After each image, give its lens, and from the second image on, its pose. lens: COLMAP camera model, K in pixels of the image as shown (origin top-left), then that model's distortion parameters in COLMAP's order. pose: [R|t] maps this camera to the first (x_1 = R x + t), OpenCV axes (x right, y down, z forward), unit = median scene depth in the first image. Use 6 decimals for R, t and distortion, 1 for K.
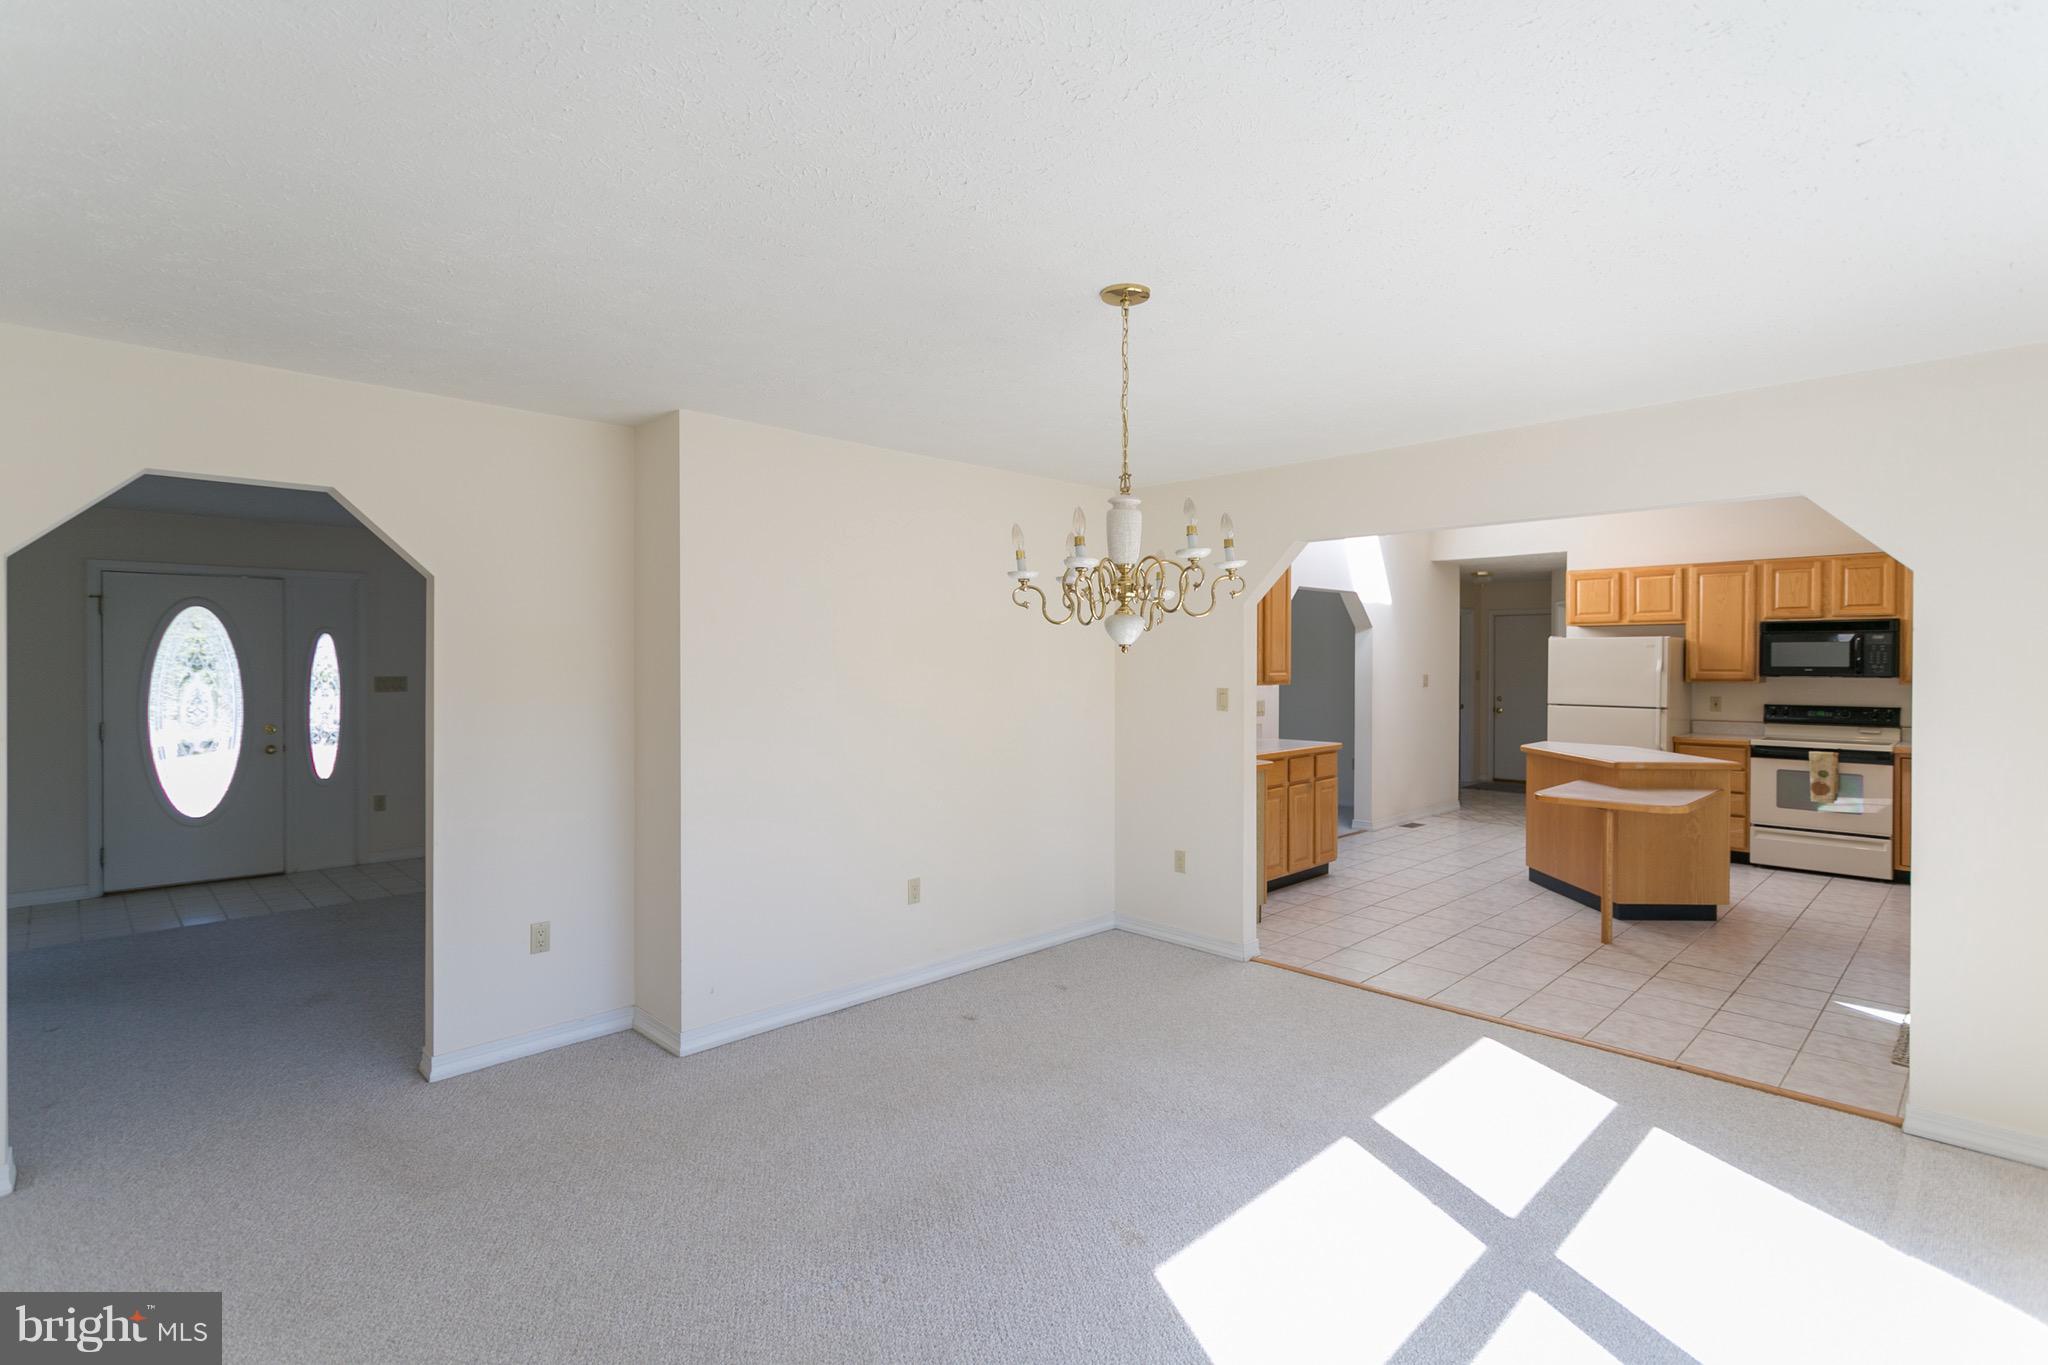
lens RADIAL K [[1012.8, 0, 920.8], [0, 1012.8, 660.7], [0, 0, 1]] dist [0.000785, 0.003297]
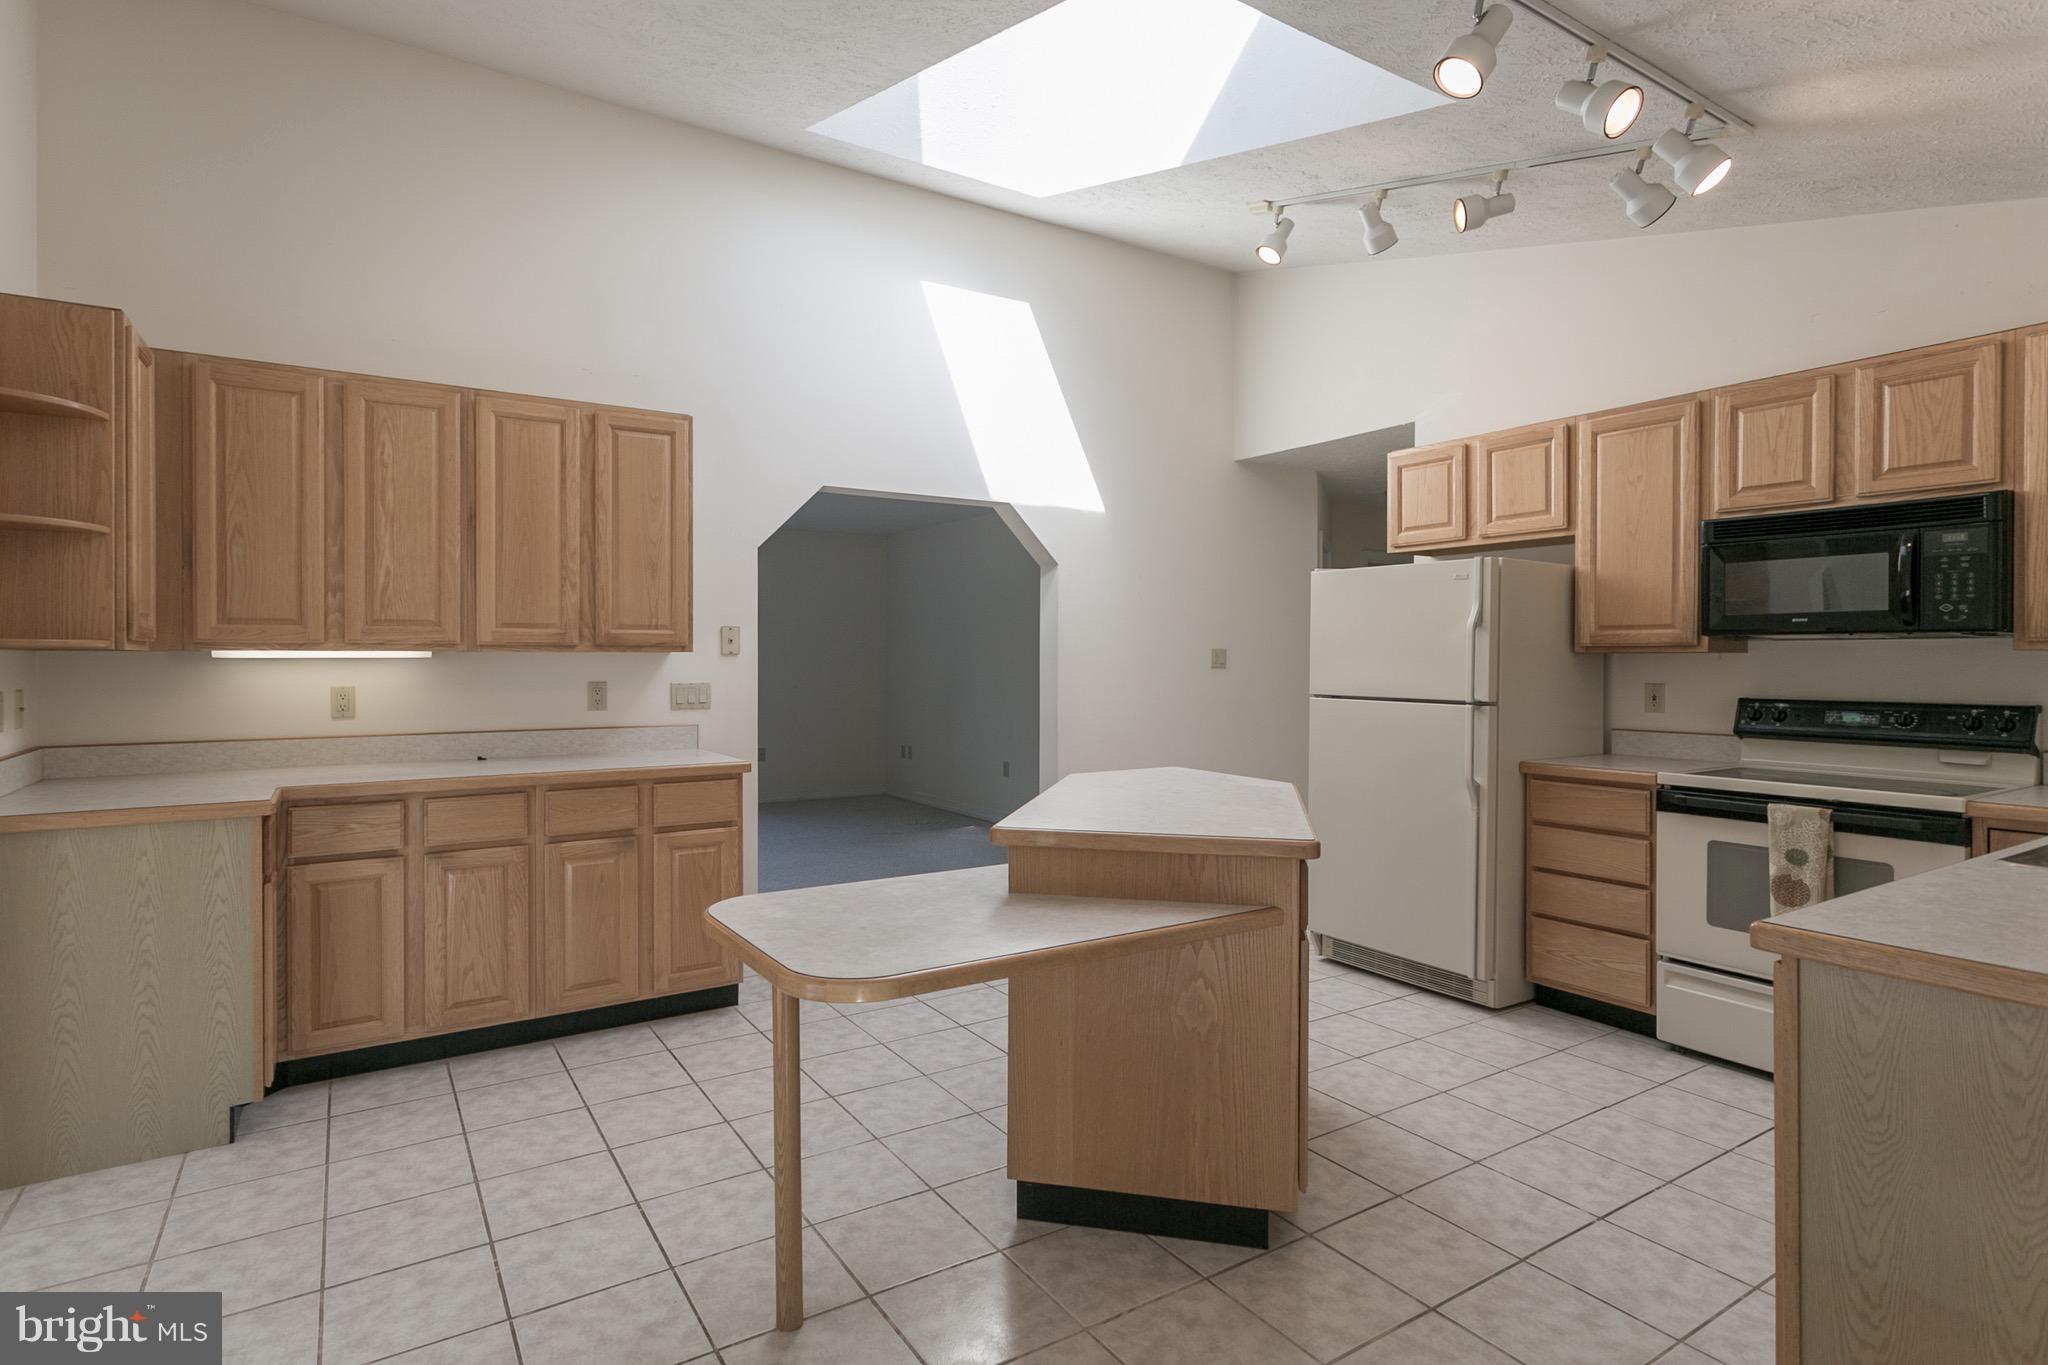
lens RADIAL K [[1012.8, 0, 947.4], [0, 1012.8, 657.5], [0, 0, 1]] dist [0.000785, 0.003297]
pose [[0.977014, 0.000651, -0.213173, 0.599850], [-0.001473, 0.999992, -0.003697, 0.027666], [0.213169, 0.003926, 0.977007, 0.479629]]
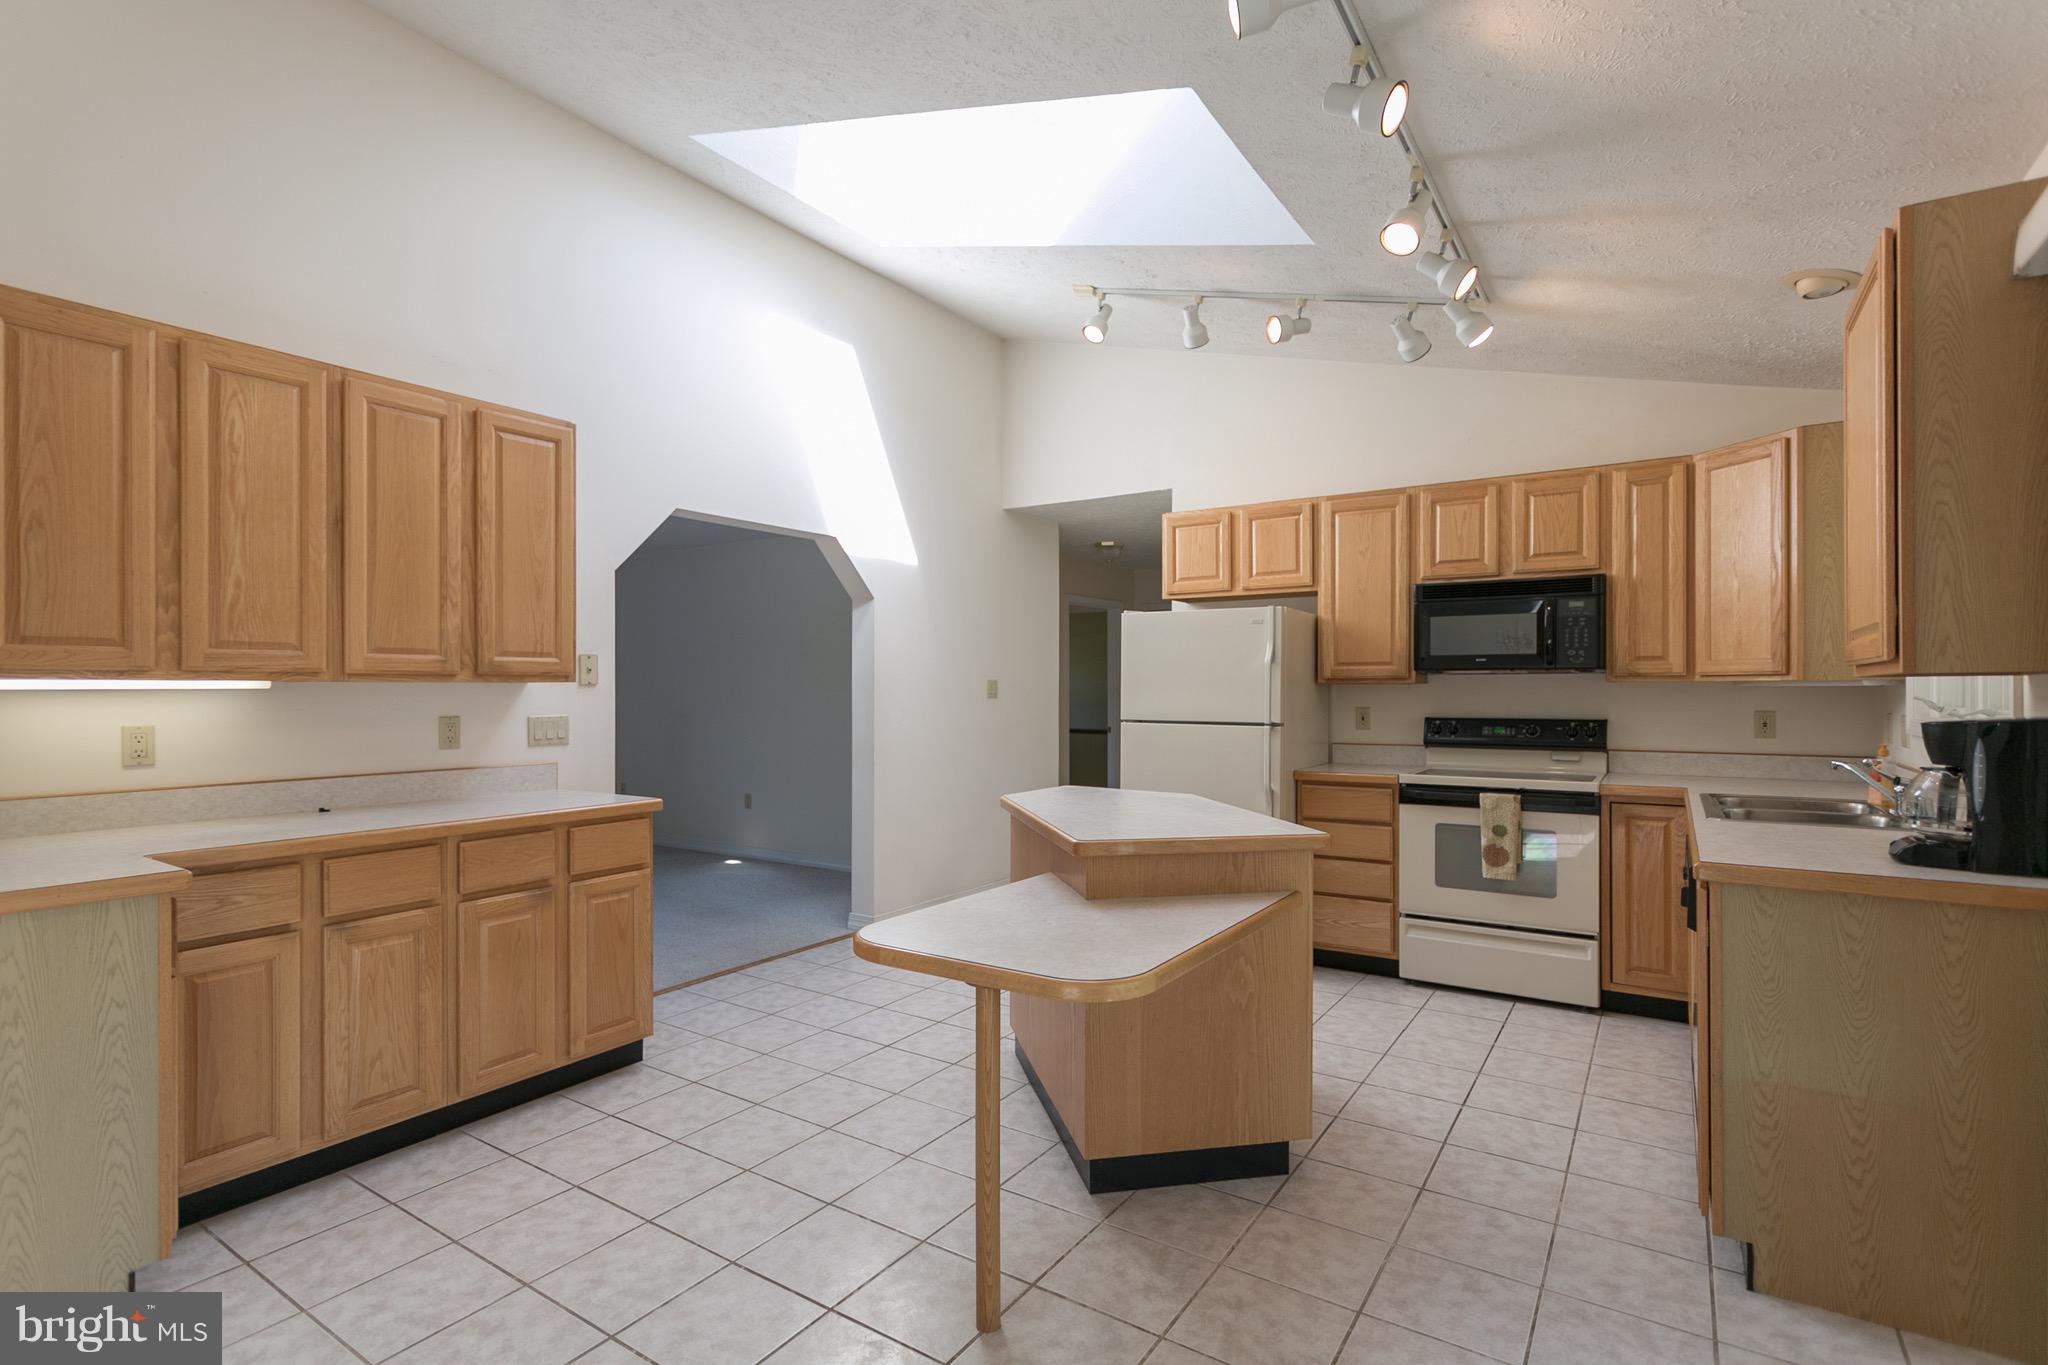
lens RADIAL K [[1012.8, 0, 946.1], [0, 1012.8, 684.1], [0, 0, 1]] dist [0.000785, 0.003297]
pose [[0.979567, 0.000052, 0.201117, 0.429529], [0.001636, 0.999965, -0.008226, 0.028187], [-0.201110, 0.008387, 0.979533, 0.459359]]
